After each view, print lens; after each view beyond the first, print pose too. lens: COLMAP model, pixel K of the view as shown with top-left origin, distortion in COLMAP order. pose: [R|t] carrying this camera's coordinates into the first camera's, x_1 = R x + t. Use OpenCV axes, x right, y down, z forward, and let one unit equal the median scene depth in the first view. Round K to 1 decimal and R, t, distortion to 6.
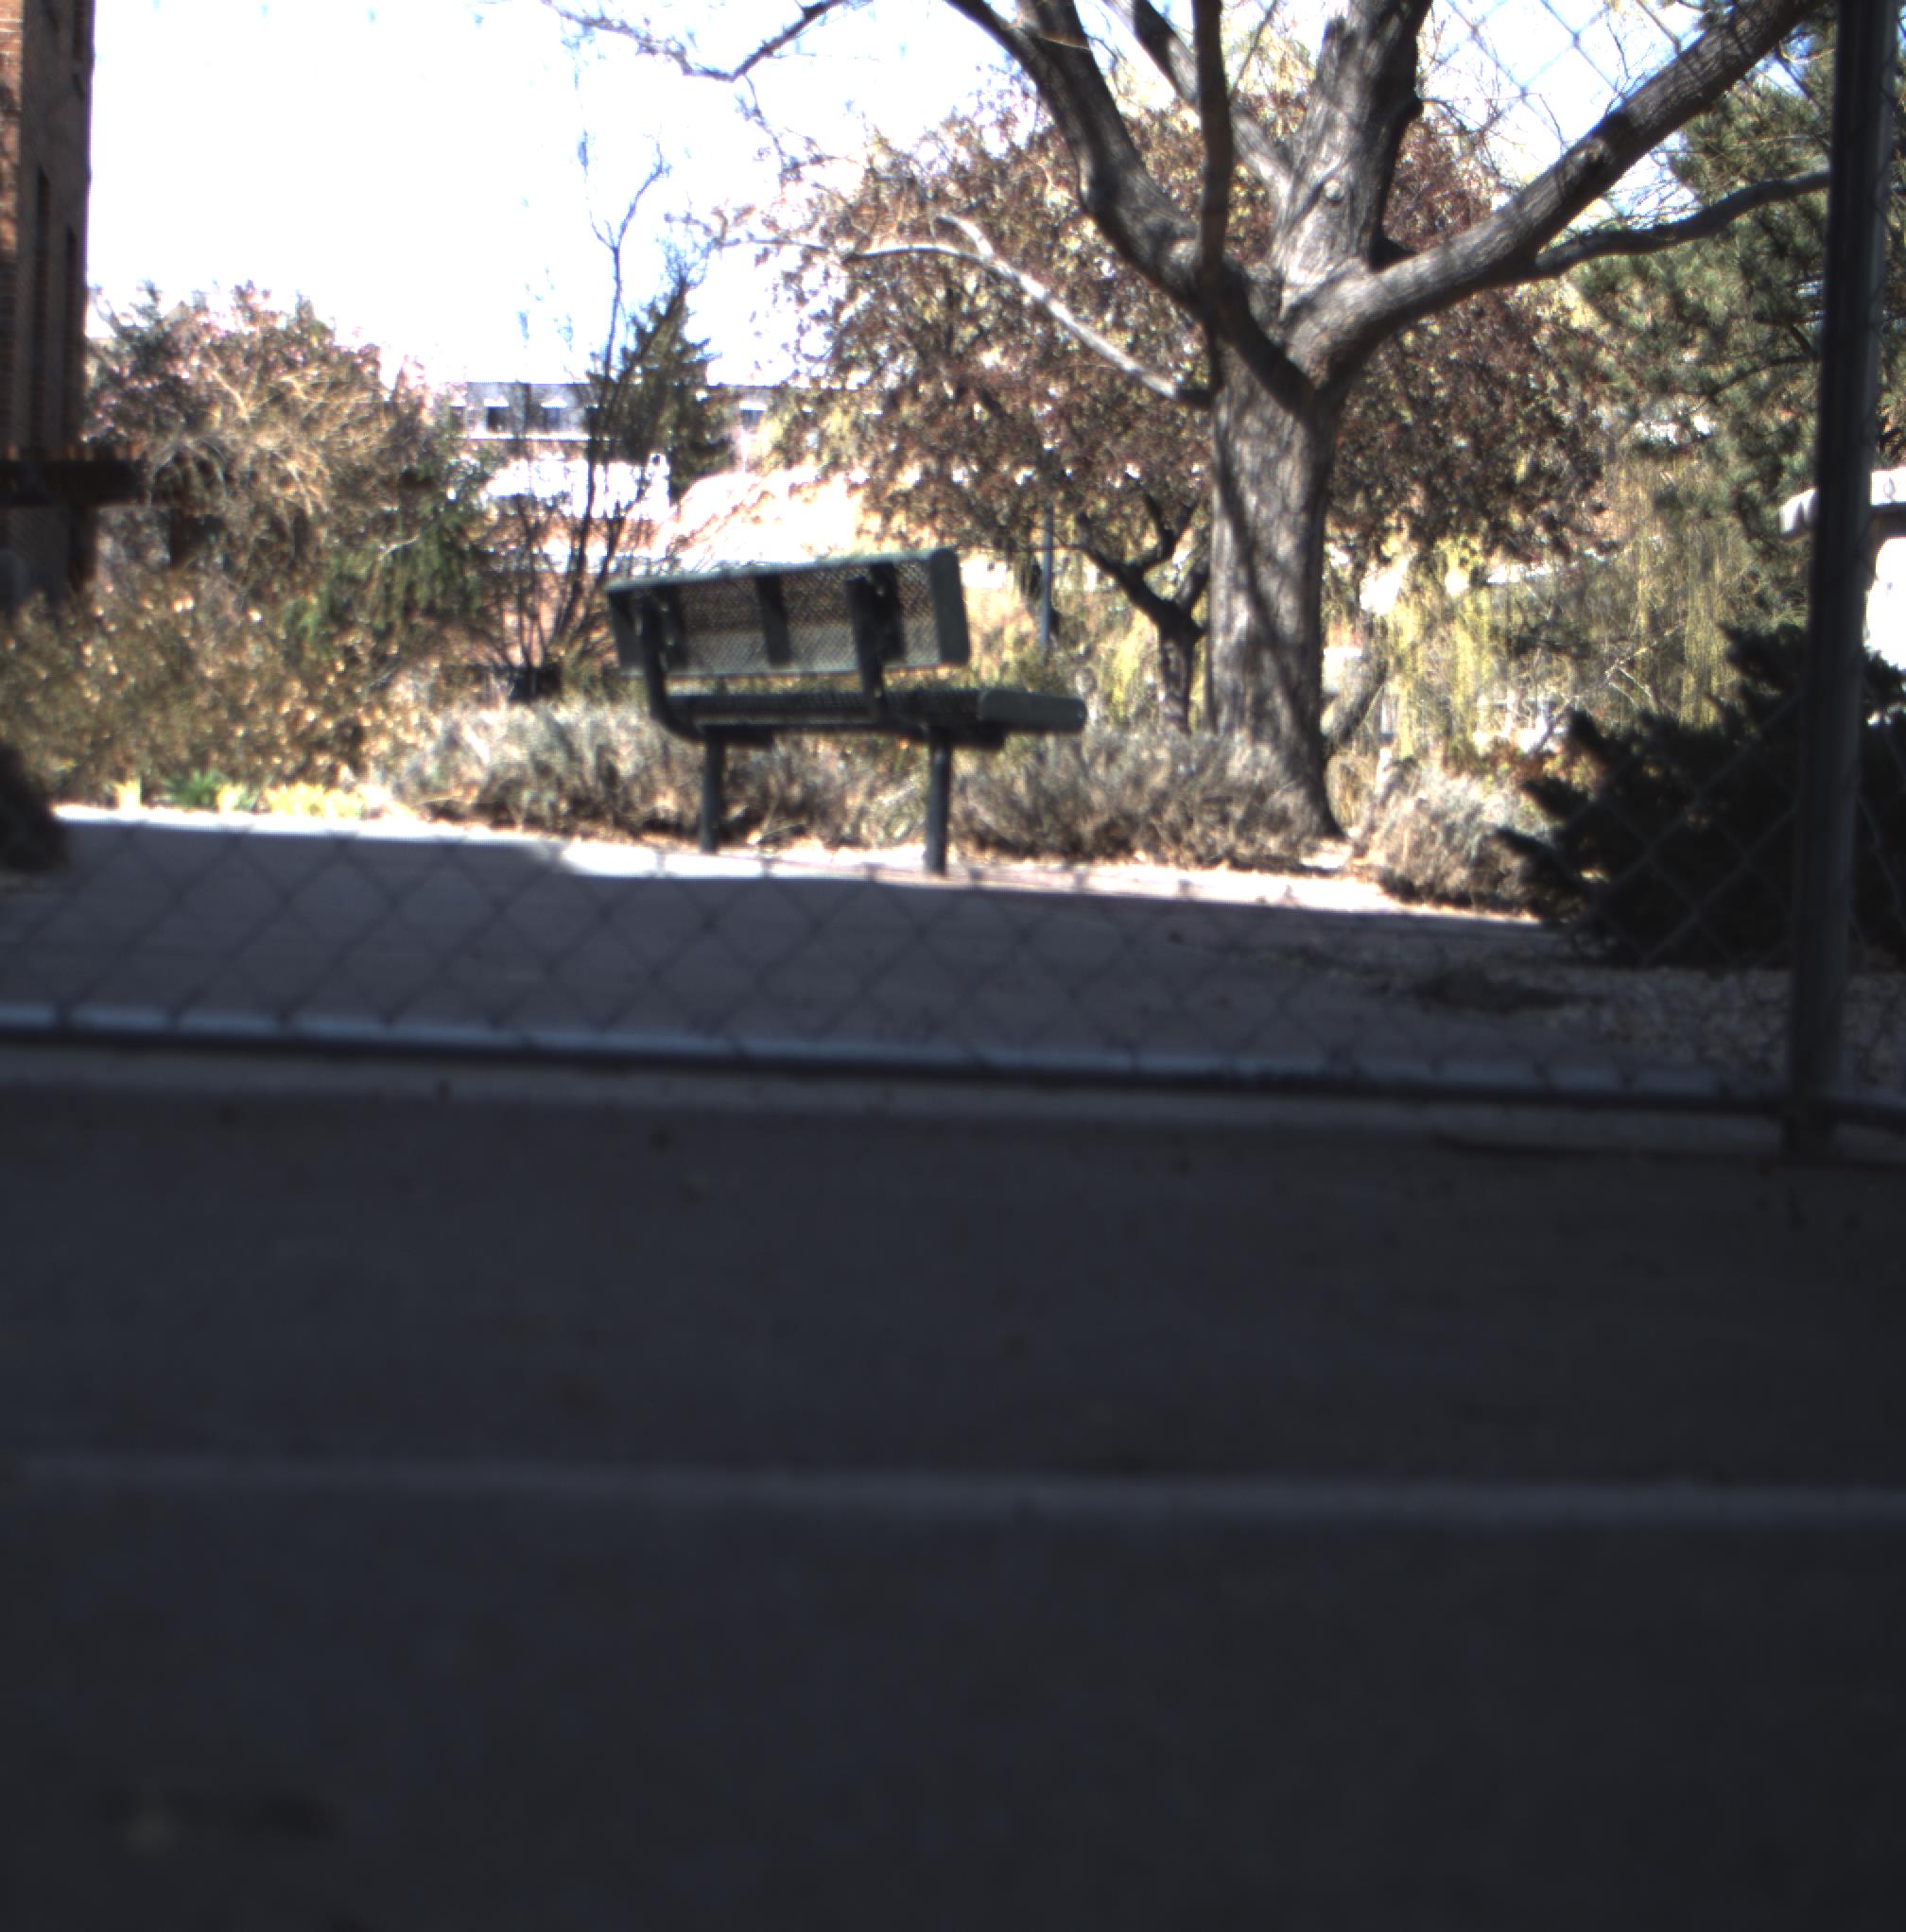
lens RADIAL K [[4364.2, 0, 739.2], [0, 4364.2, 898.4], [0, 0, 1]] dist [-0.164799, 0.981893]
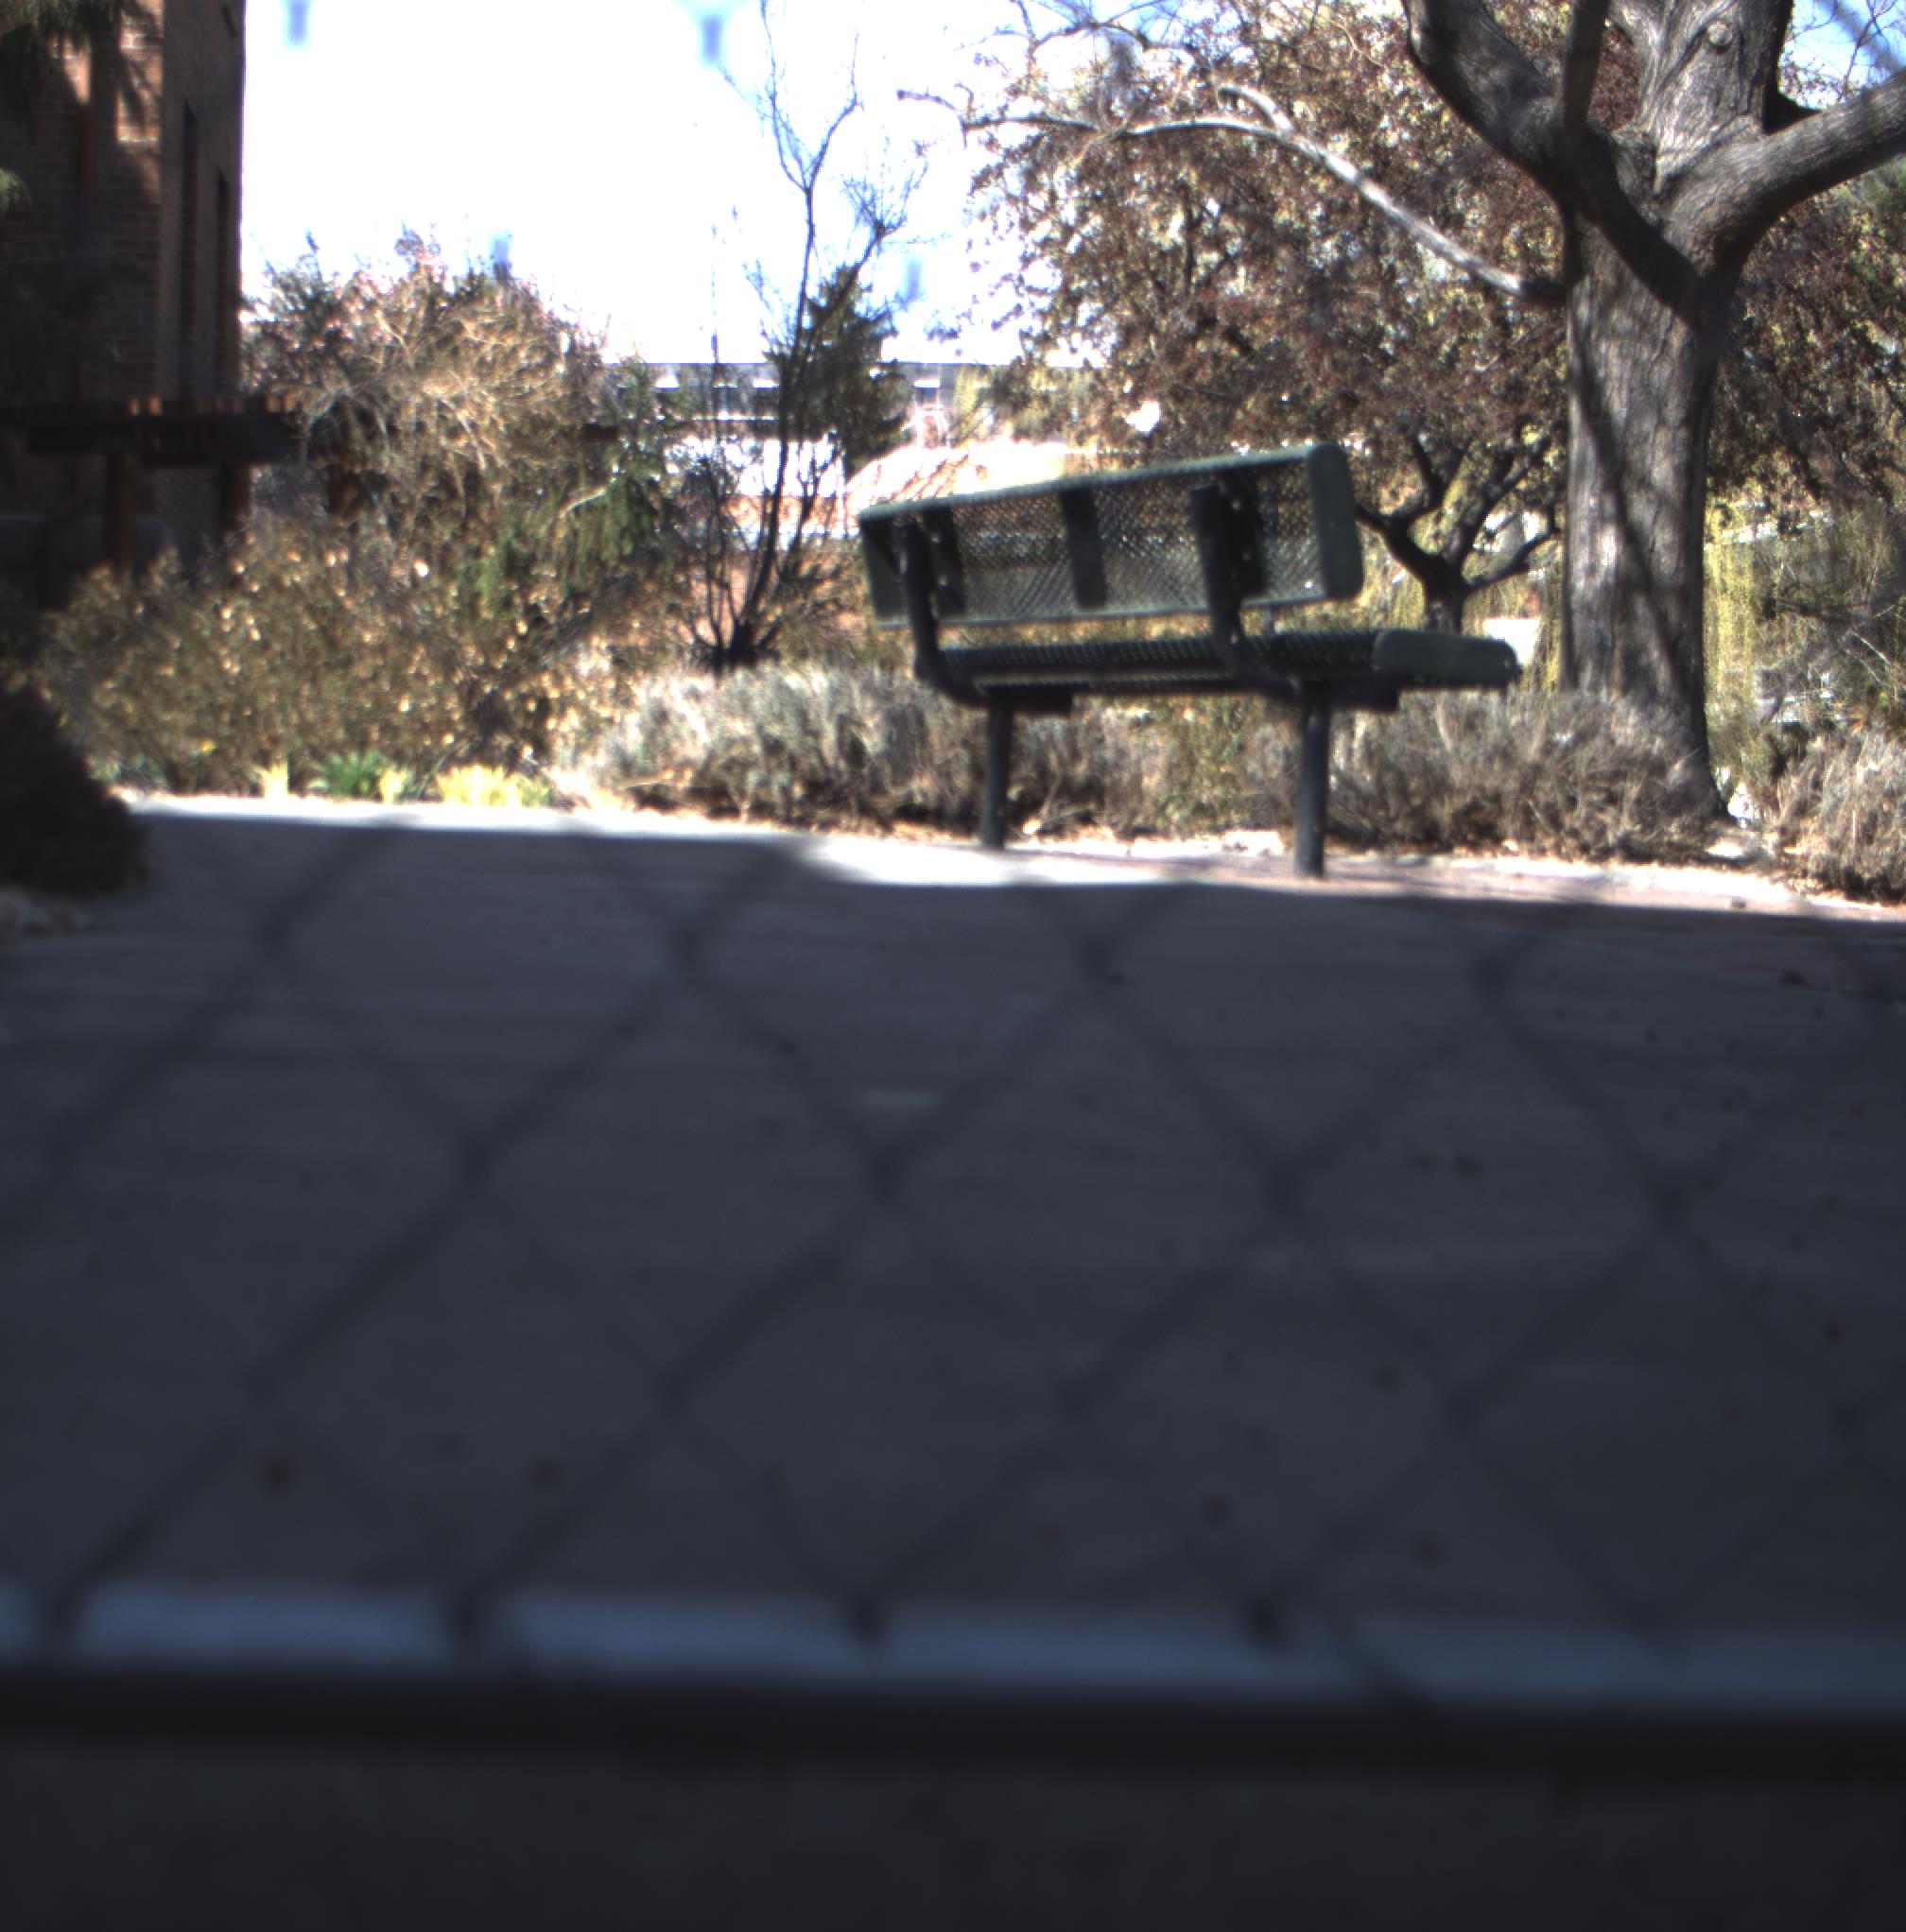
lens RADIAL K [[4364.2, 0, 739.2], [0, 4364.2, 898.4], [0, 0, 1]] dist [-0.164799, 0.981893]
pose [[0.999177, -0.008656, -0.039639, -0.016158], [0.008813, 0.999954, 0.003768, -0.003420], [0.039604, -0.004114, 0.999207, 0.153605]]
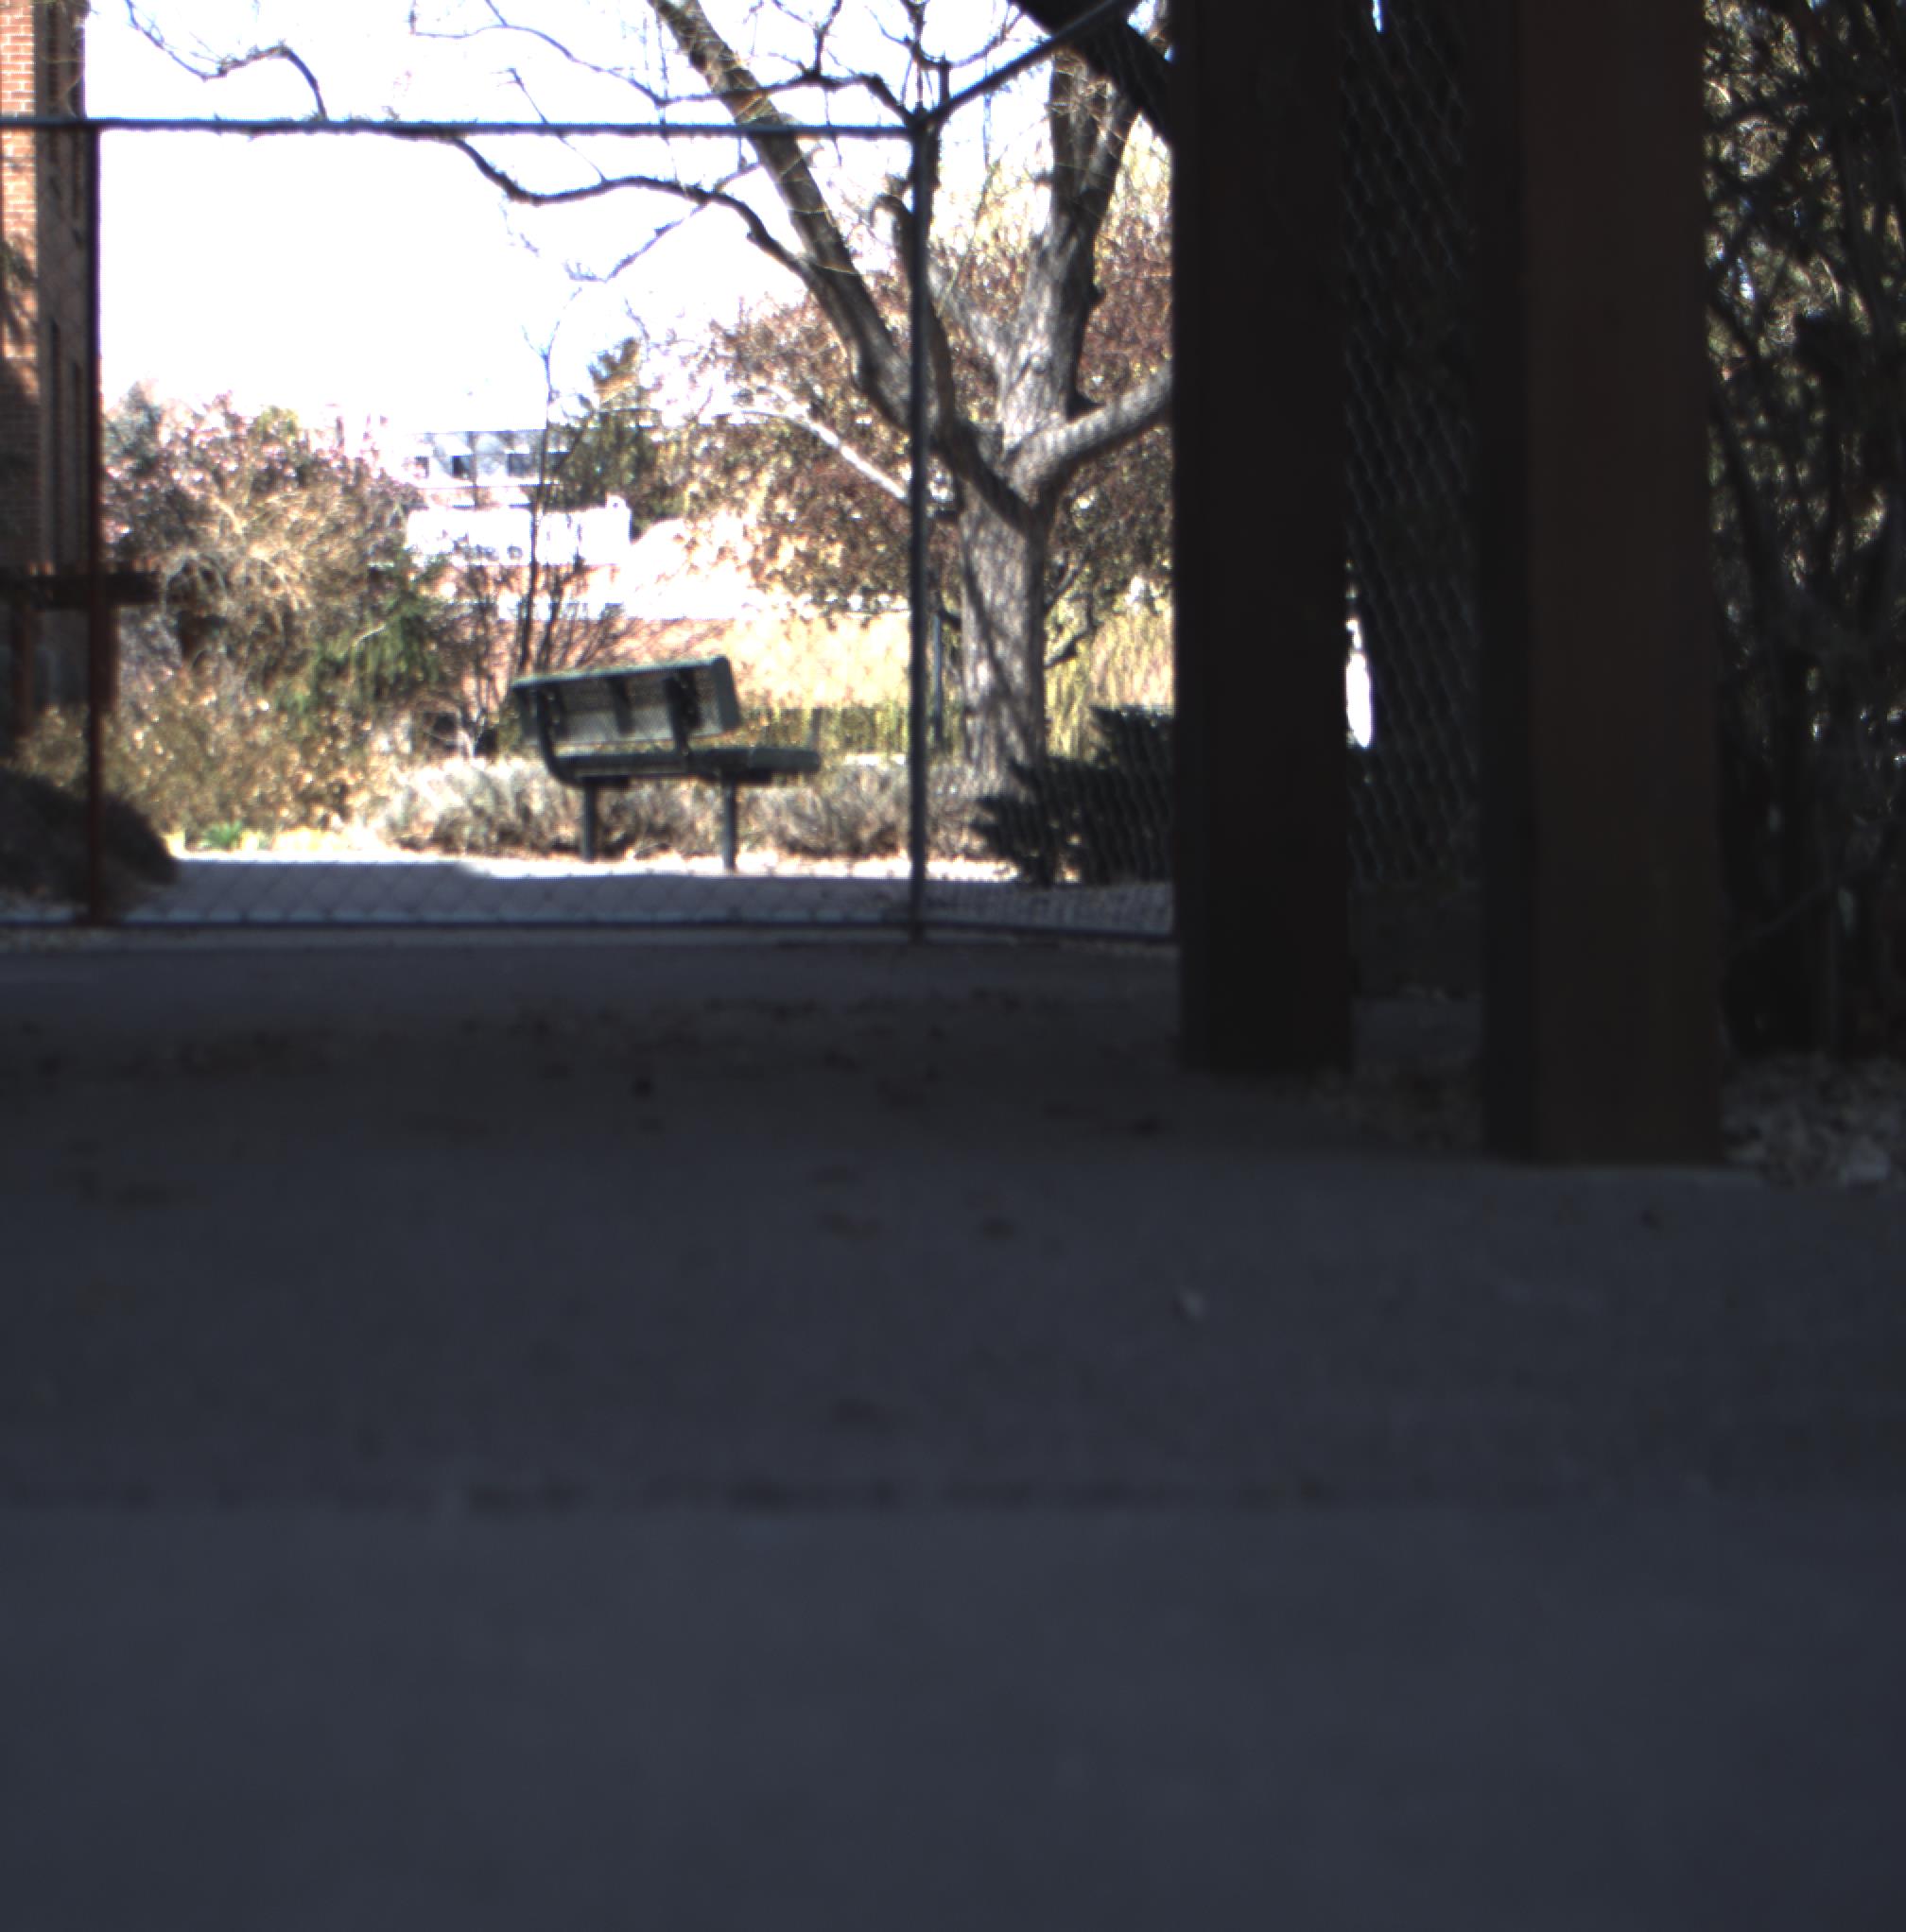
lens RADIAL K [[4364.2, 0, 739.2], [0, 4364.2, 898.4], [0, 0, 1]] dist [-0.164799, 0.981893]
pose [[0.999032, -0.043885, 0.003037, 0.028310], [0.043904, 0.999013, -0.006699, 0.009776], [-0.002740, 0.006826, 0.999973, -0.339469]]
